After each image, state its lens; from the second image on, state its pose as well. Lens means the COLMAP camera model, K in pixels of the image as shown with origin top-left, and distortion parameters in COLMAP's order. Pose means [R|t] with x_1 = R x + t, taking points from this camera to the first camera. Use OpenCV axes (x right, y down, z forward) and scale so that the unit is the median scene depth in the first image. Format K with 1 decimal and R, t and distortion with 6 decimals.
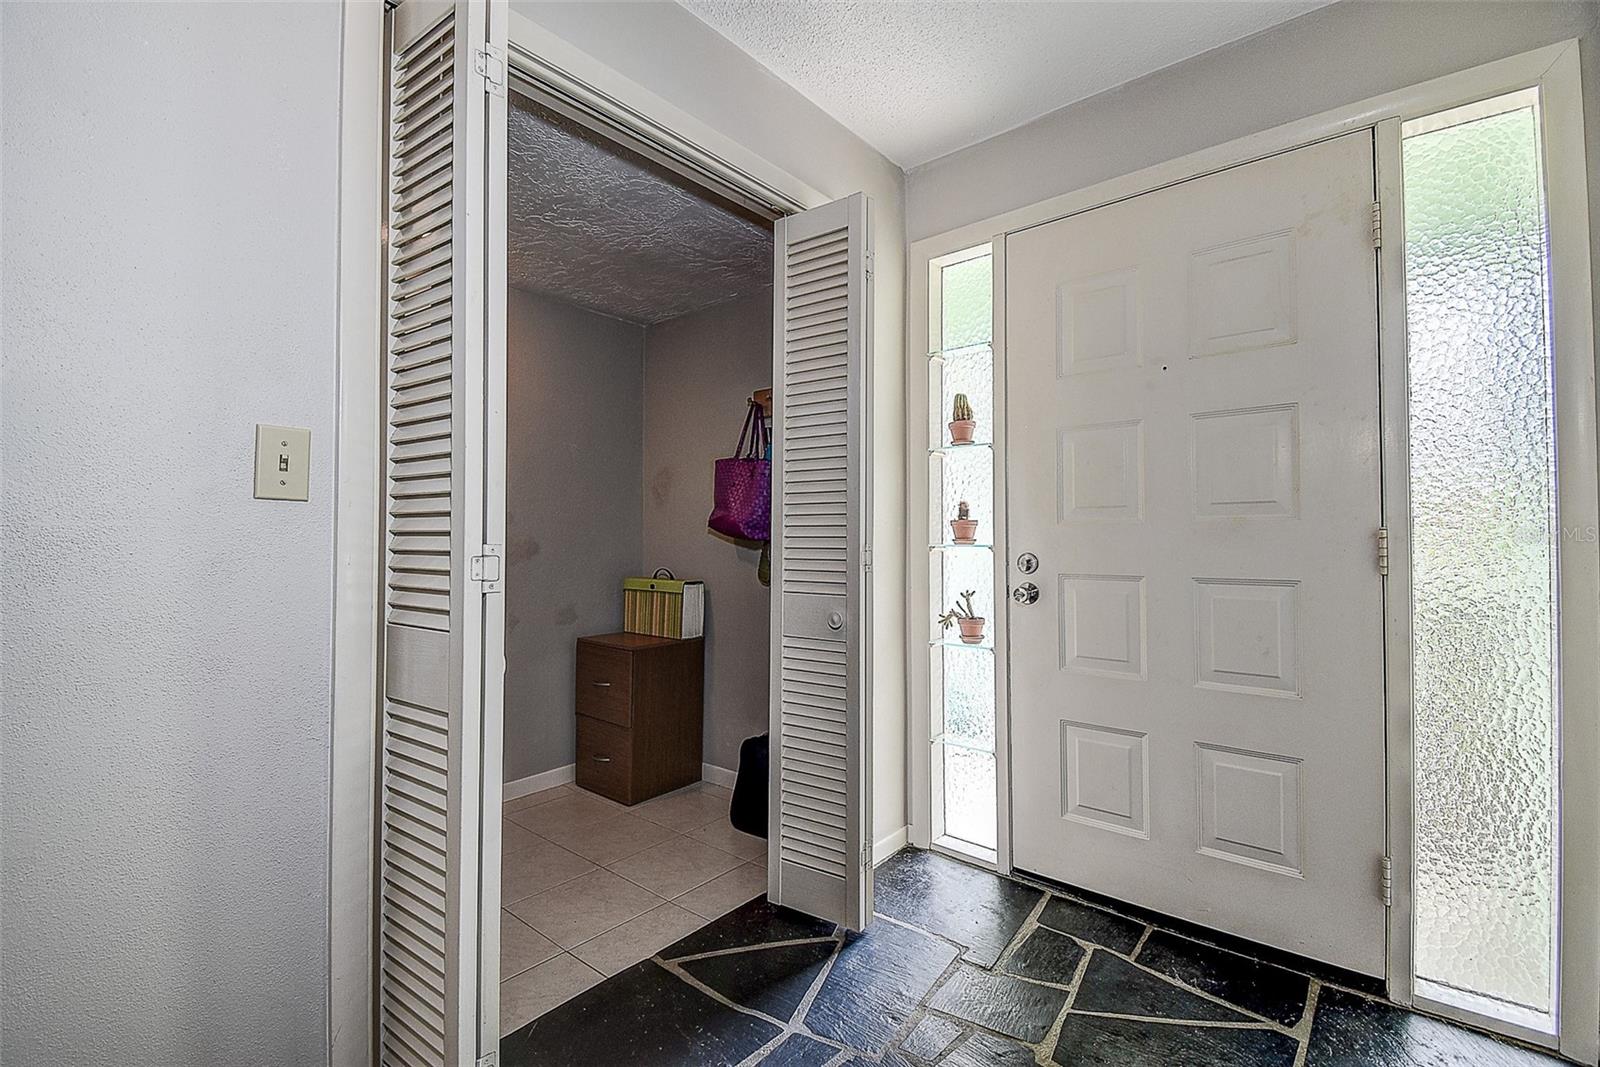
lens RADIAL K [[712.4, 0, 797.3], [0, 712.4, 523.1], [0, 0, 1]] dist [0.018979, -0.016637]
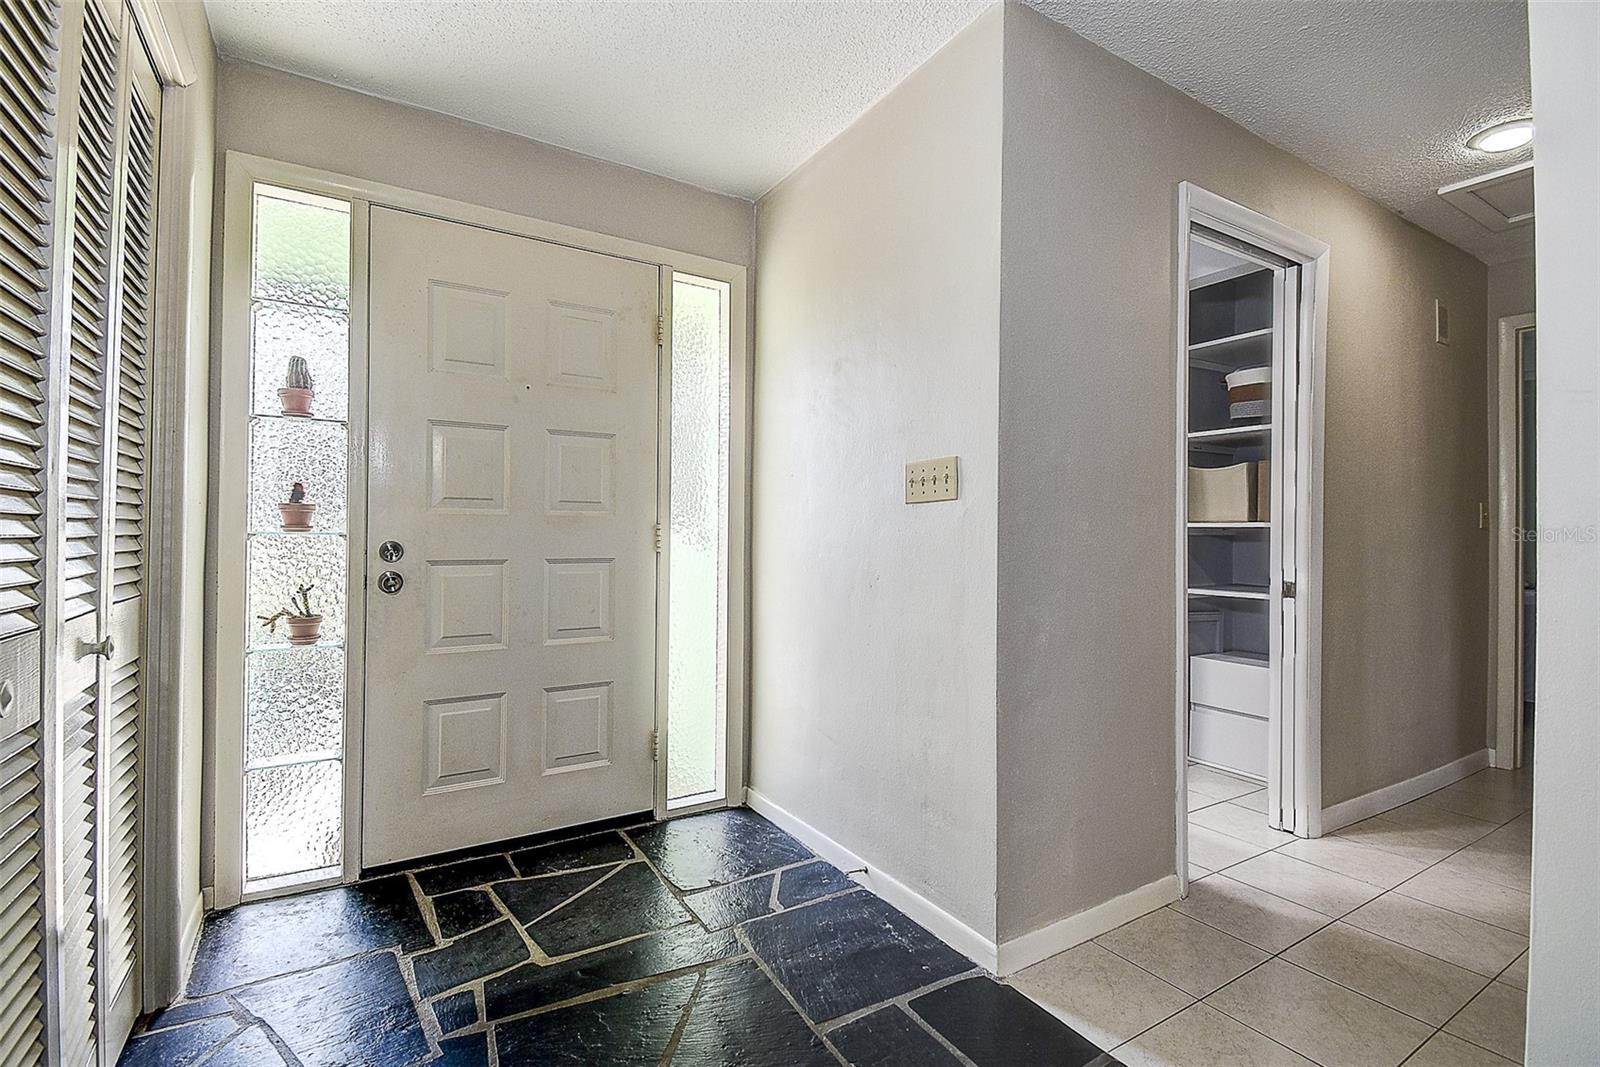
lens RADIAL K [[712.4, 0, 796.2], [0, 712.4, 535.5], [0, 0, 1]] dist [0.018979, -0.016637]
pose [[0.309463, 0.009800, 0.950861, -0.459979], [-0.025746, 0.999667, -0.001924, 0.023289], [-0.950563, -0.023885, 0.309612, 0.174735]]
